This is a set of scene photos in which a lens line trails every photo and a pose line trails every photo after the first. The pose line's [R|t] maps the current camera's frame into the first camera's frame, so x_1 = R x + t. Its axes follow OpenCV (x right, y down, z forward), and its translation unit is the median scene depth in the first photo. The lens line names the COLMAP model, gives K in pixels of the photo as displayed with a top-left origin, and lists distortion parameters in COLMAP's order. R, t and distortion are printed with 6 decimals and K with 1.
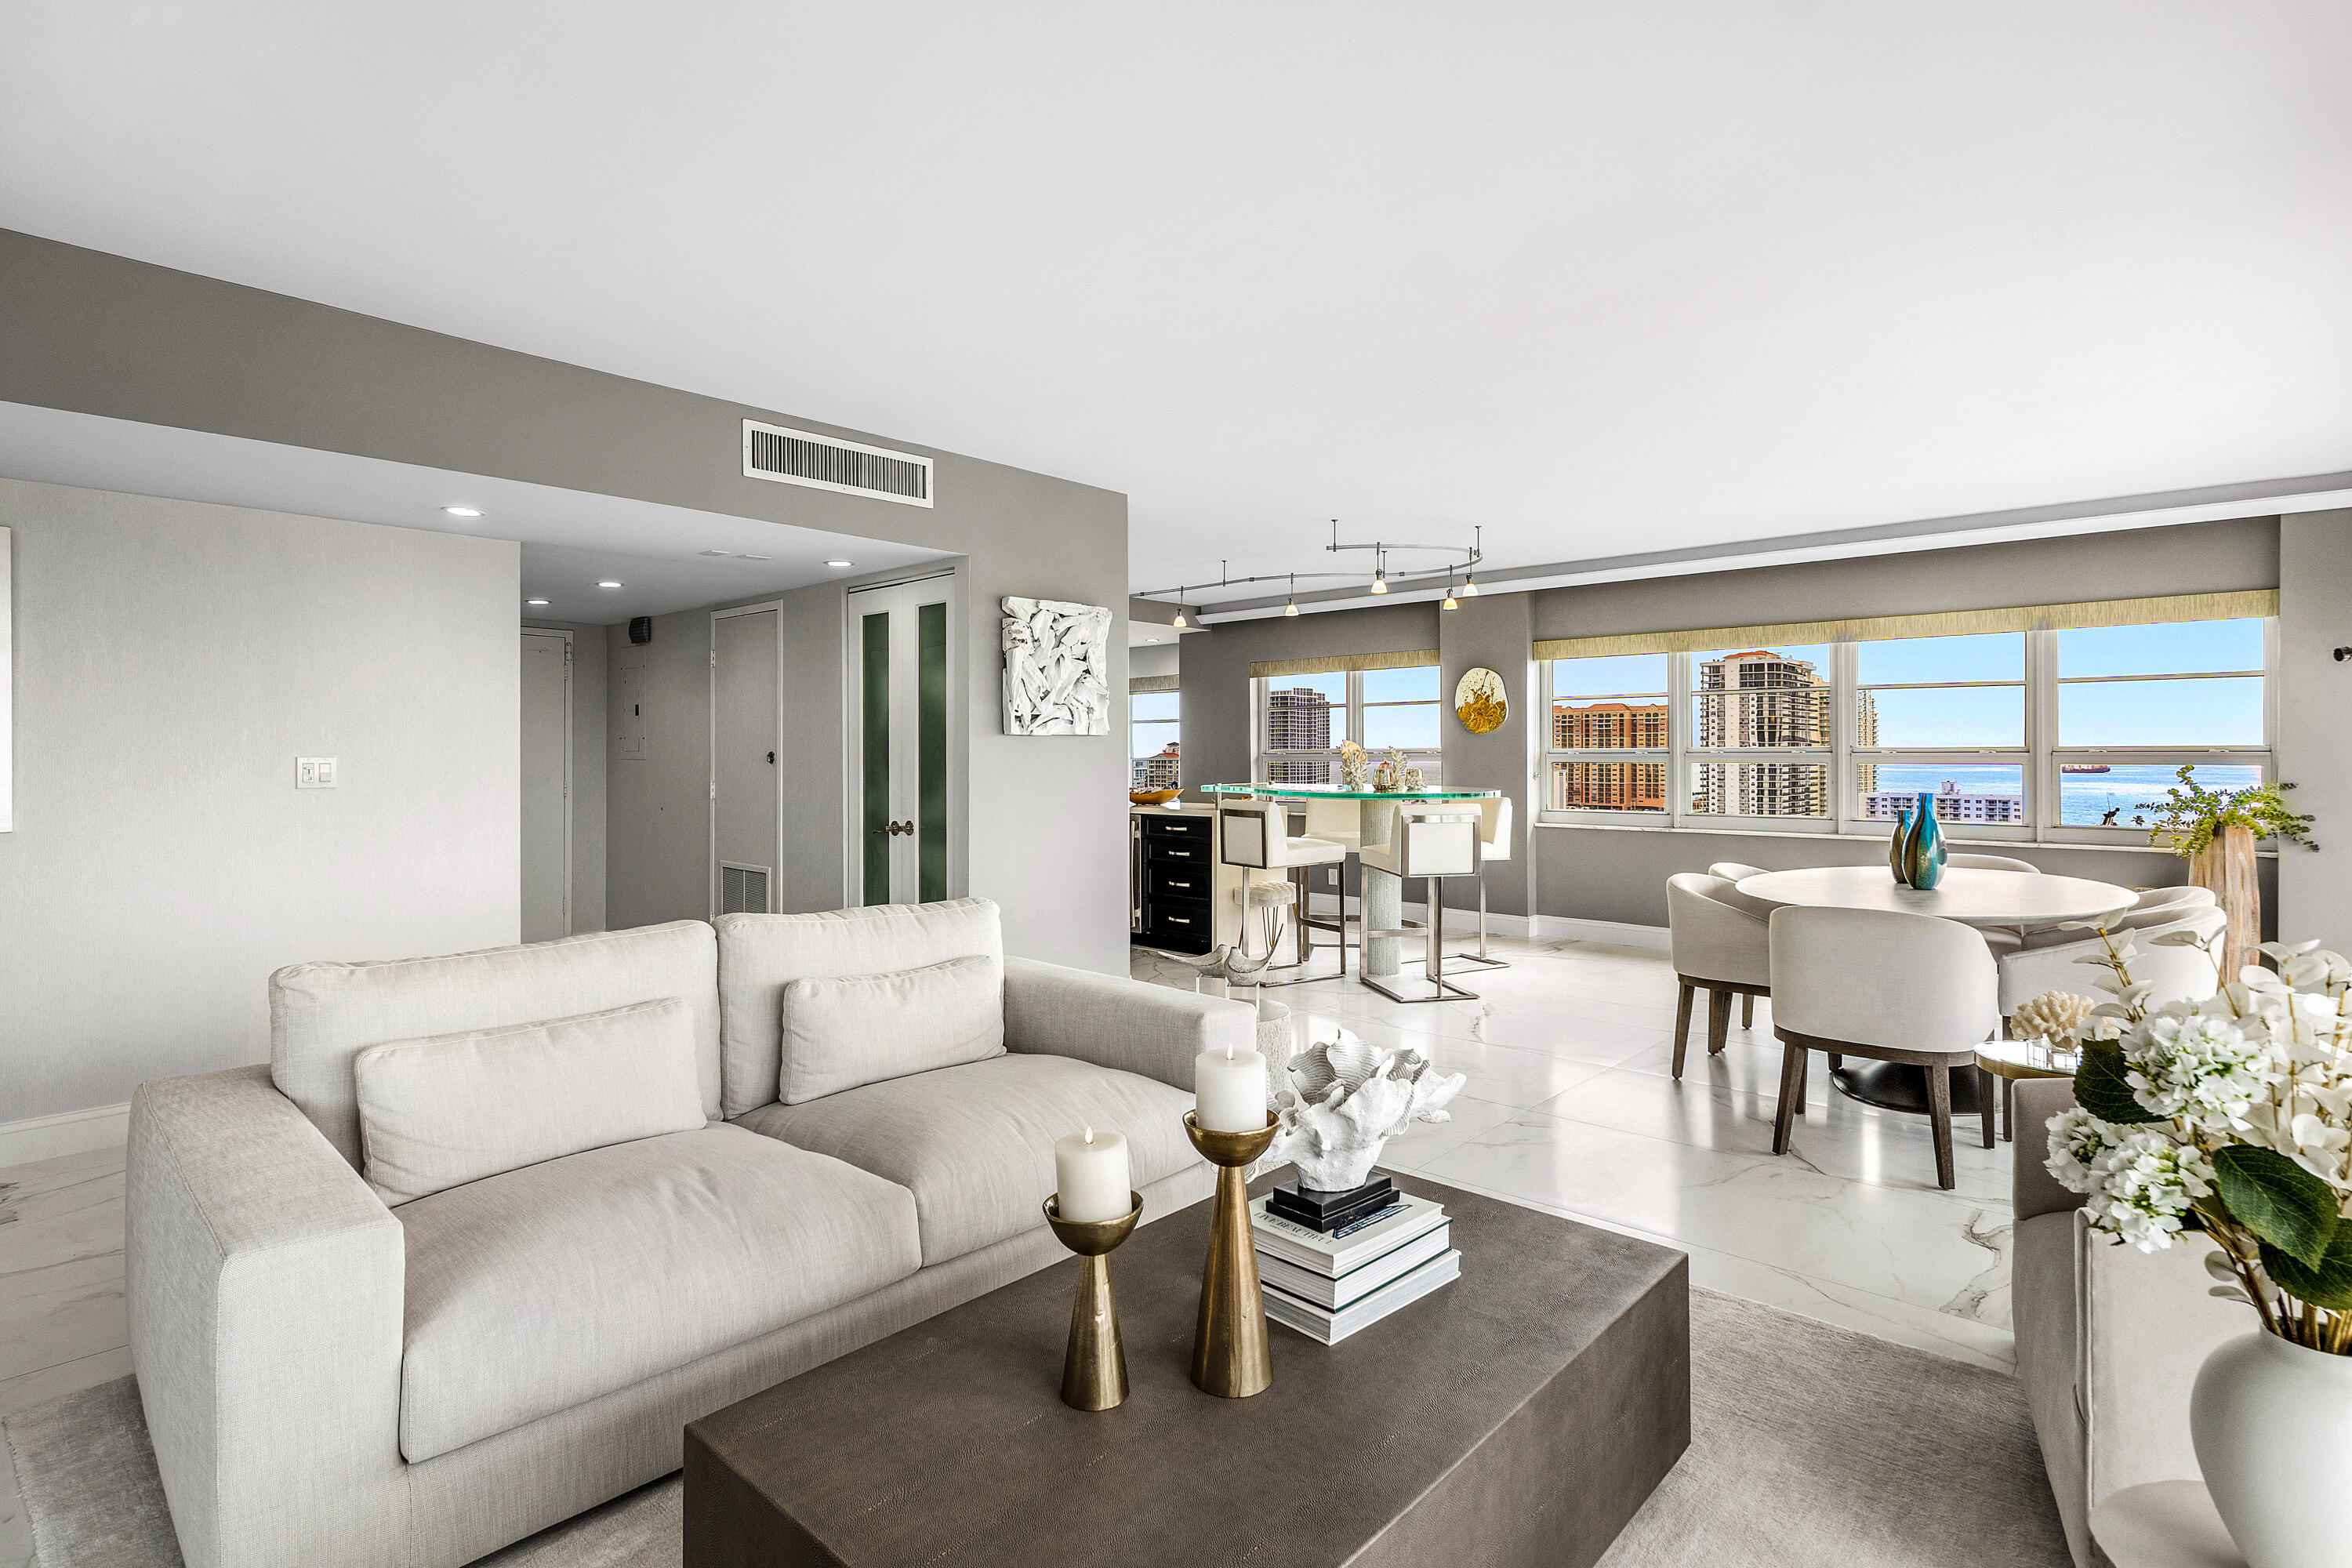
lens RADIAL K [[1143.0, 0, 1199.4], [0, 1143.0, 736.3], [0, 0, 1]] dist [0.003509, -0.000639]
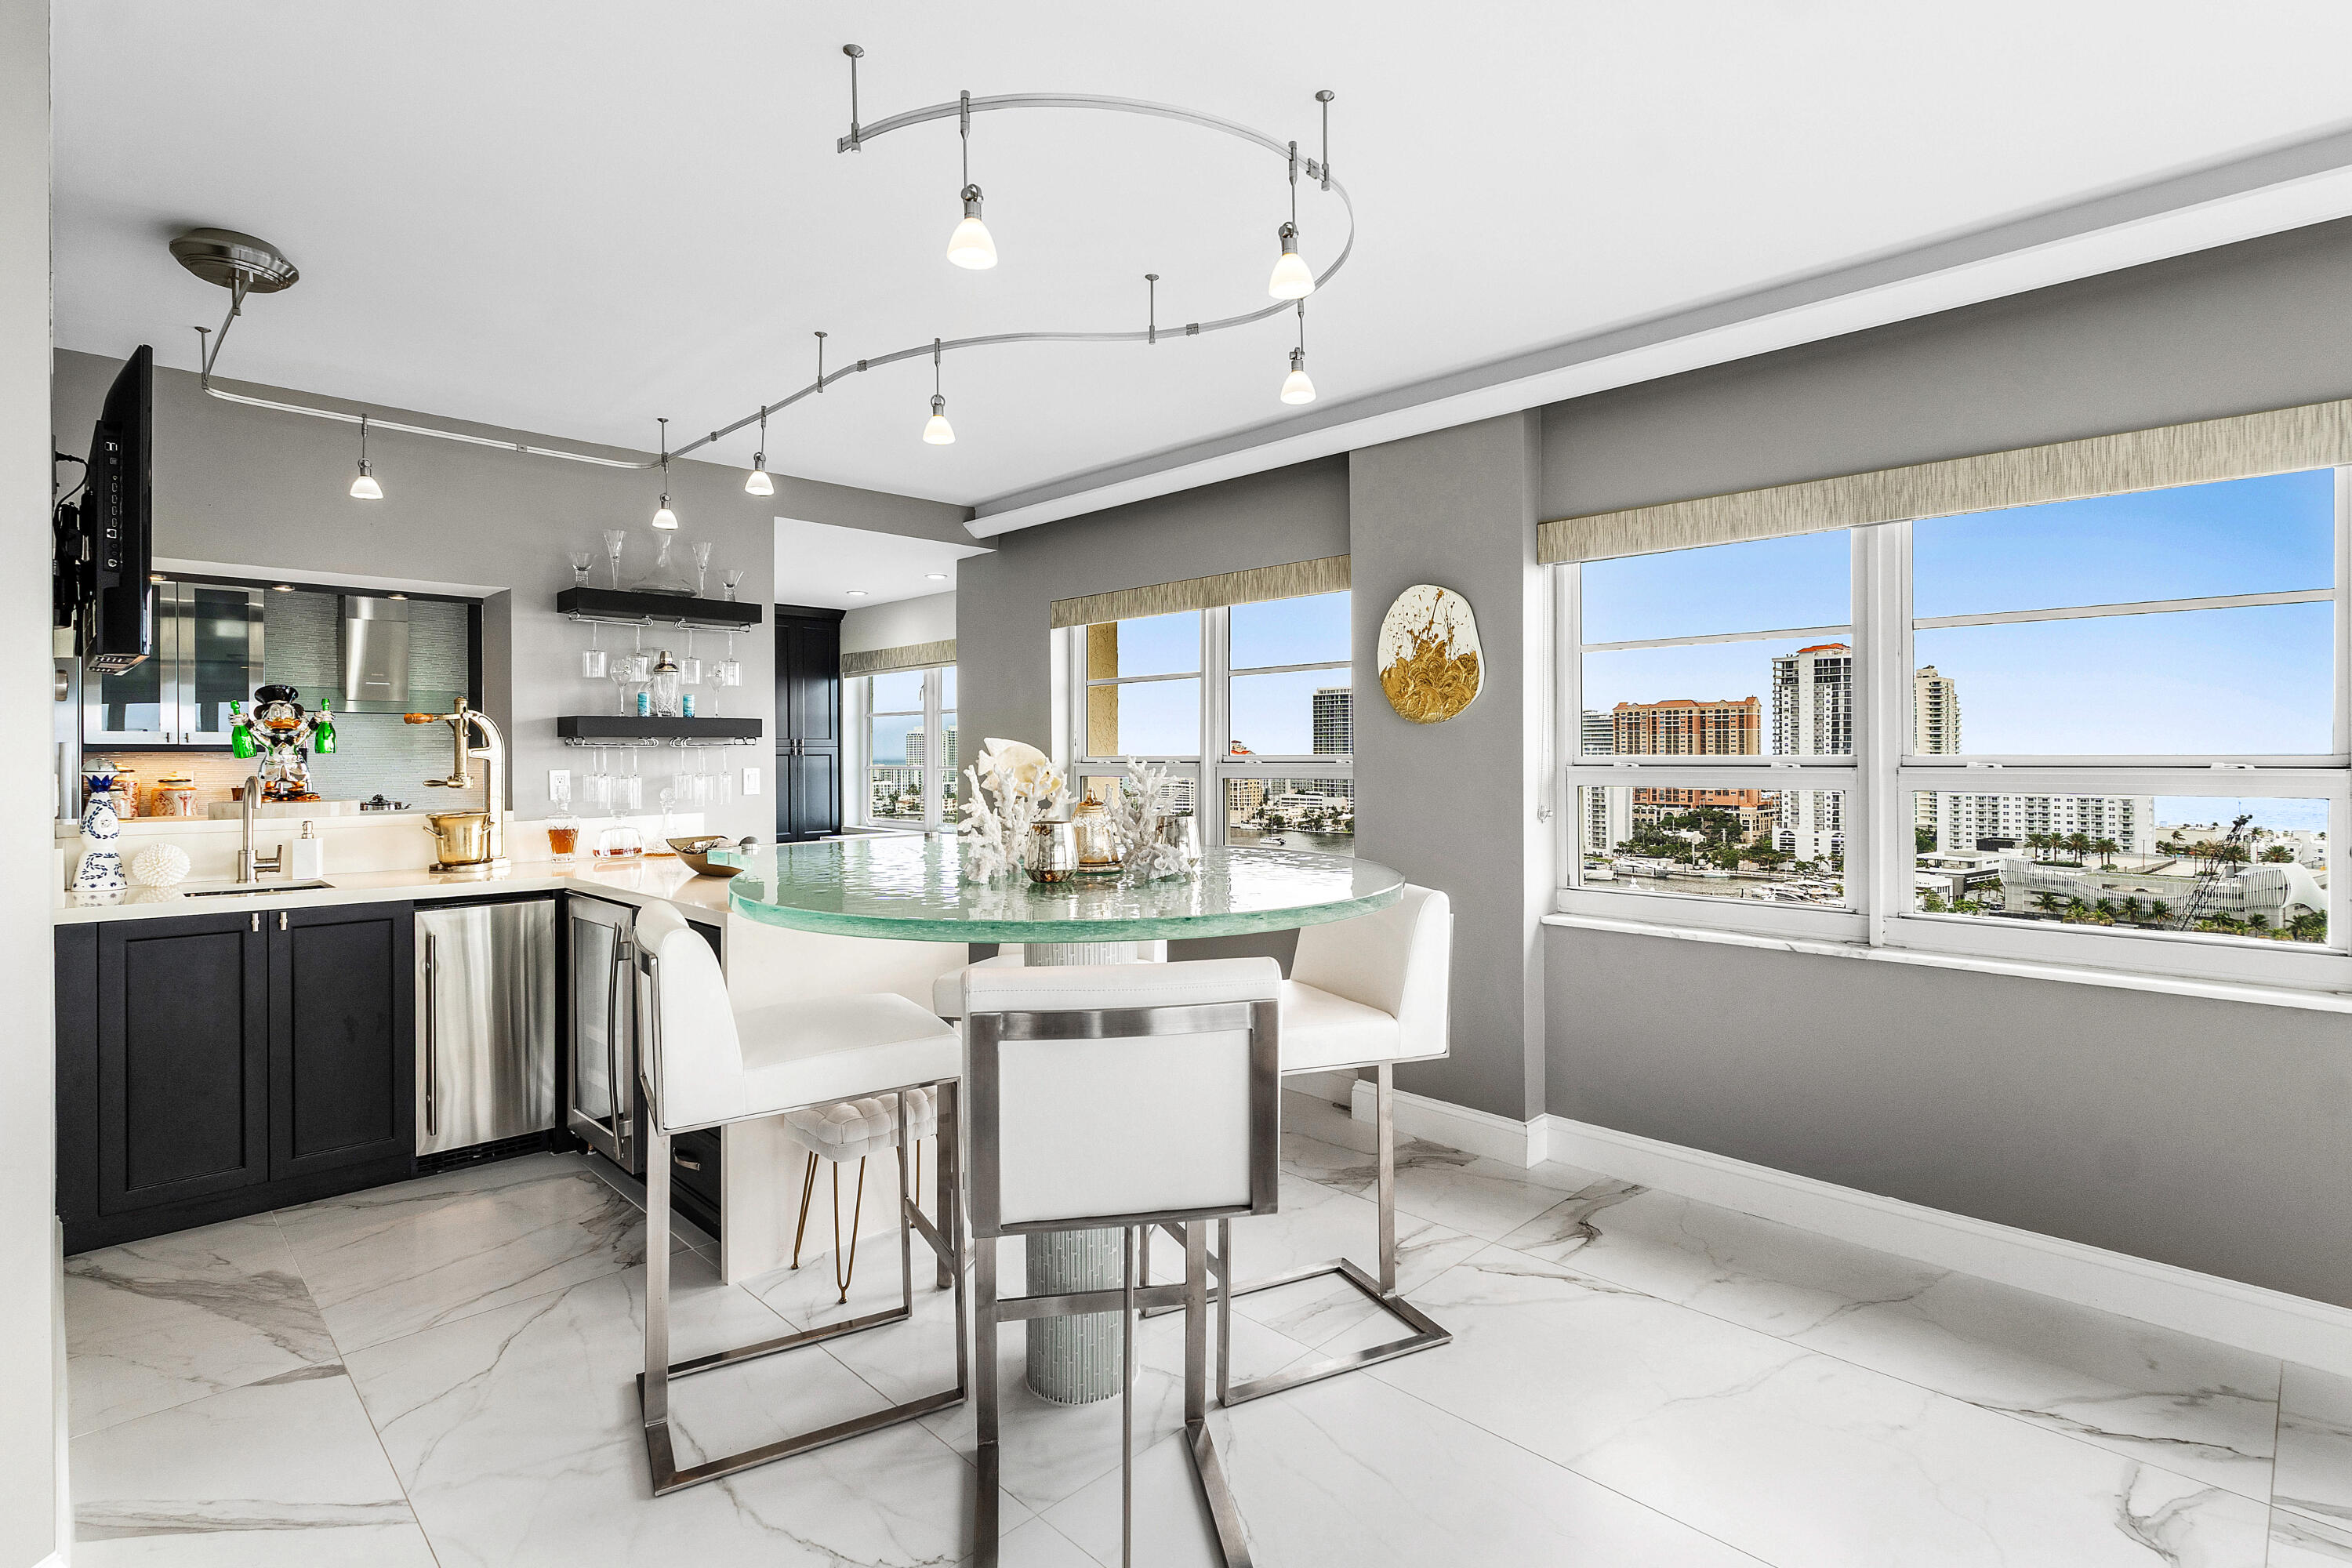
lens RADIAL K [[1143.0, 0, 1217.6], [0, 1143.0, 747.1], [0, 0, 1]] dist [0.003509, -0.000639]
pose [[0.999308, -0.005246, -0.036811, 0.171683], [0.005589, 0.999942, 0.009203, 0.002225], [0.036761, -0.009402, 0.999280, 0.509329]]
